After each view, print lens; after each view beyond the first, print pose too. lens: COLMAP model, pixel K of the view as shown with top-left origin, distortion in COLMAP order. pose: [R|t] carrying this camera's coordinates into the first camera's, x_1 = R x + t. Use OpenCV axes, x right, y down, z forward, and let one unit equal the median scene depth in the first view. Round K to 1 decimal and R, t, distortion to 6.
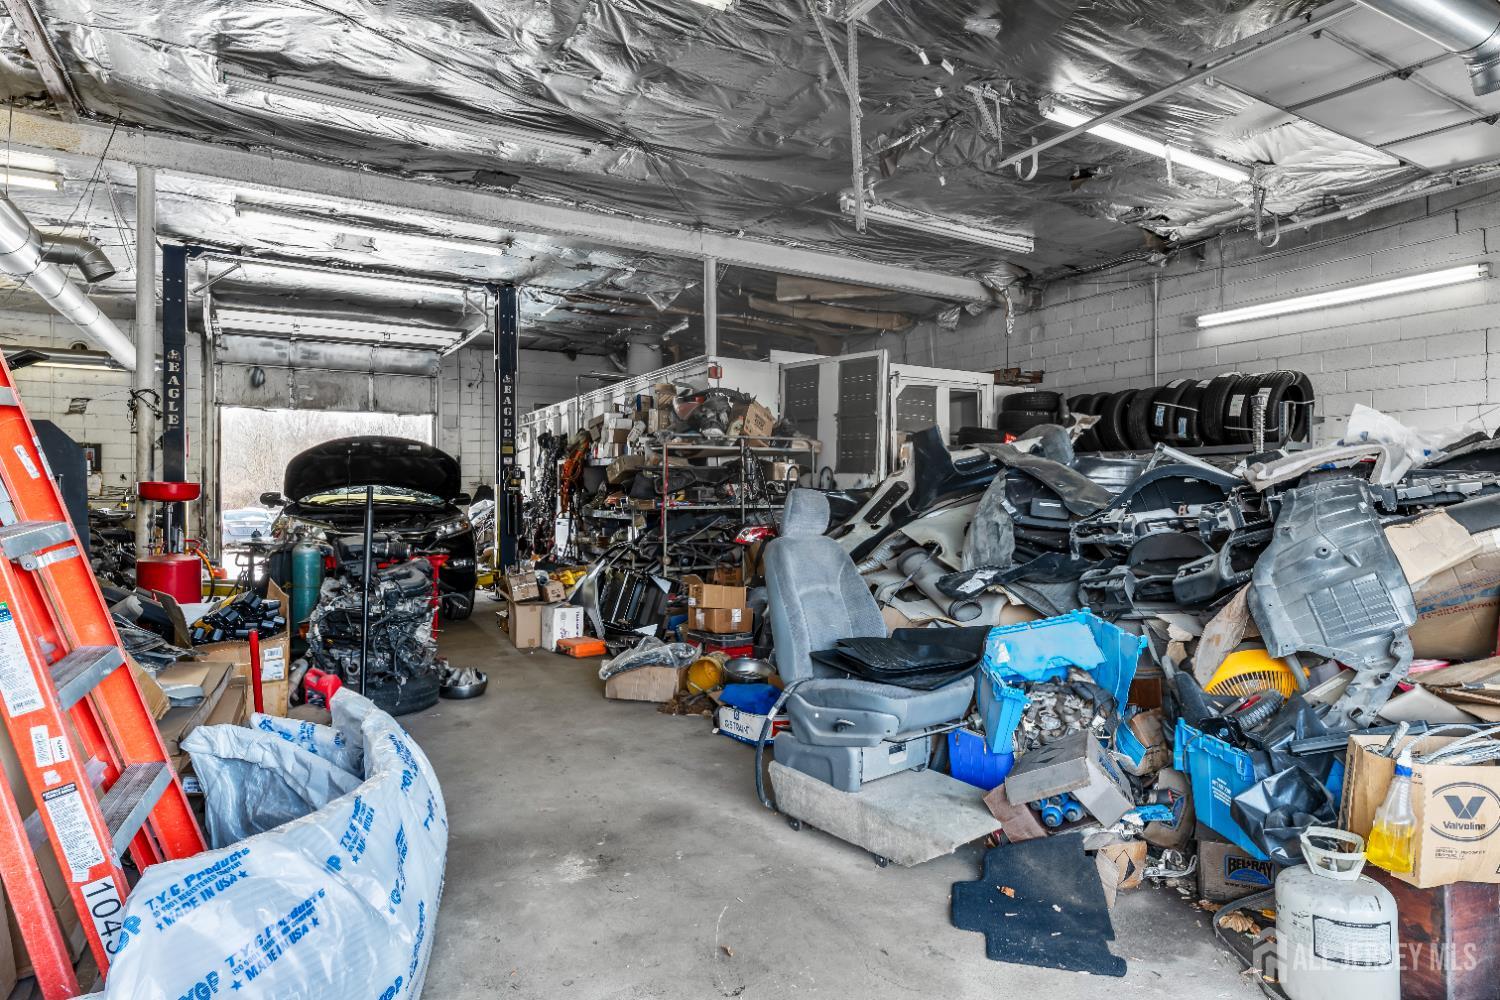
lens RADIAL K [[835.9, 0, 722.4], [0, 835.9, 502.9], [0, 0, 1]] dist [0.005371, 0.000858]
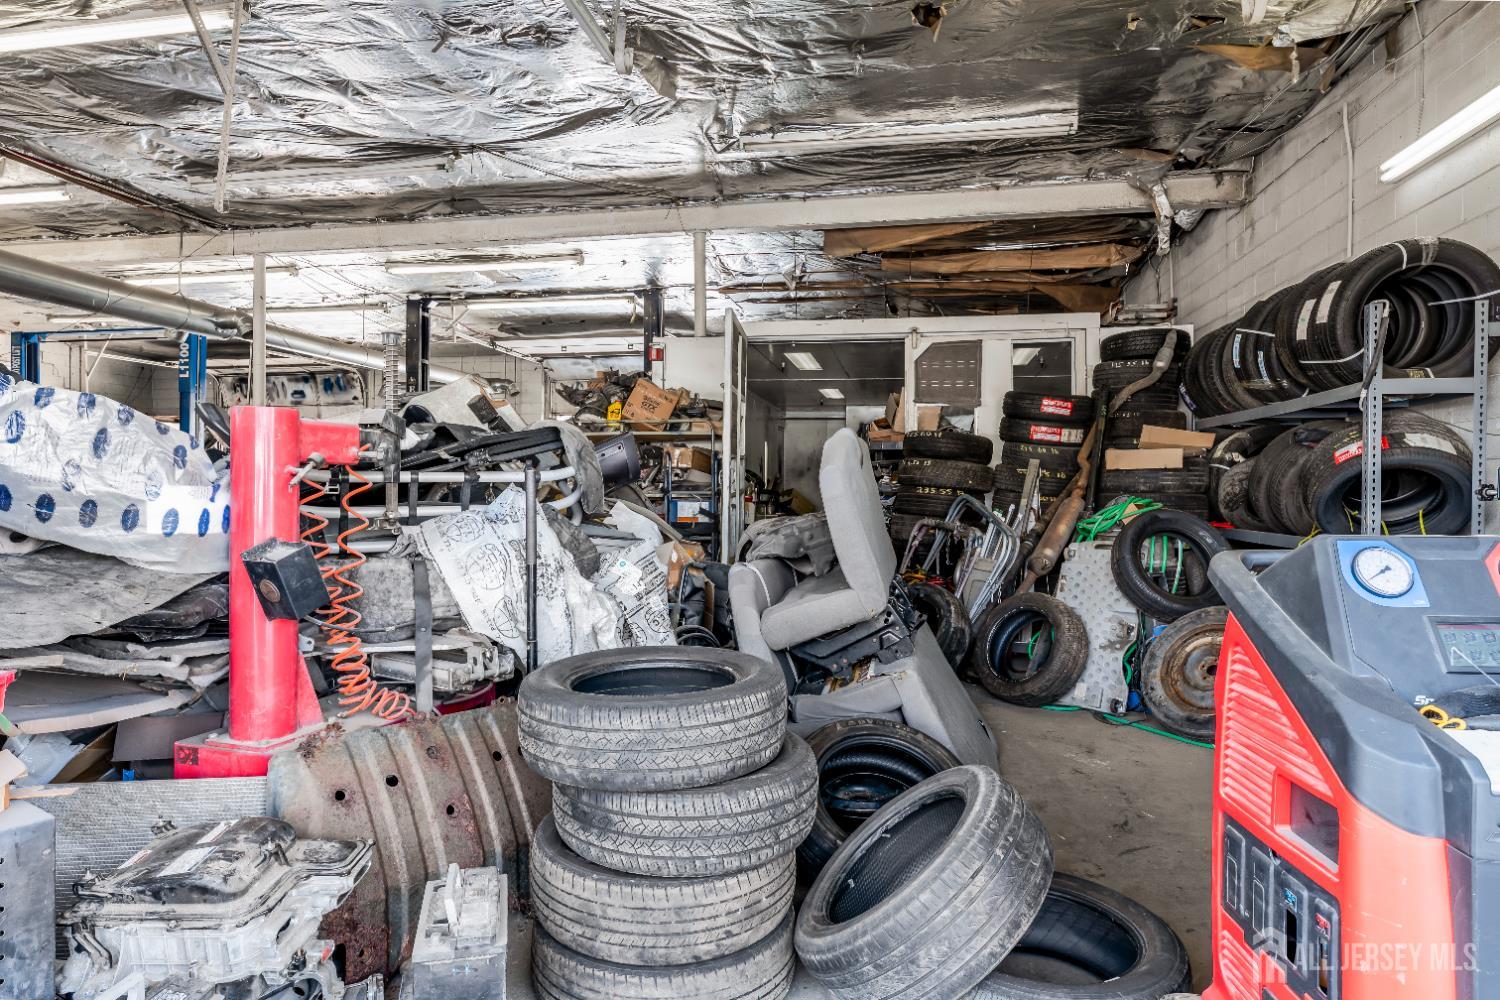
lens RADIAL K [[835.9, 0, 722.4], [0, 835.9, 502.9], [0, 0, 1]] dist [0.005371, 0.000858]
pose [[0.759850, 0.014969, -0.649927, 0.678304], [-0.014185, 0.999879, 0.006445, 0.005440], [0.649944, 0.004322, 0.759970, 0.332686]]
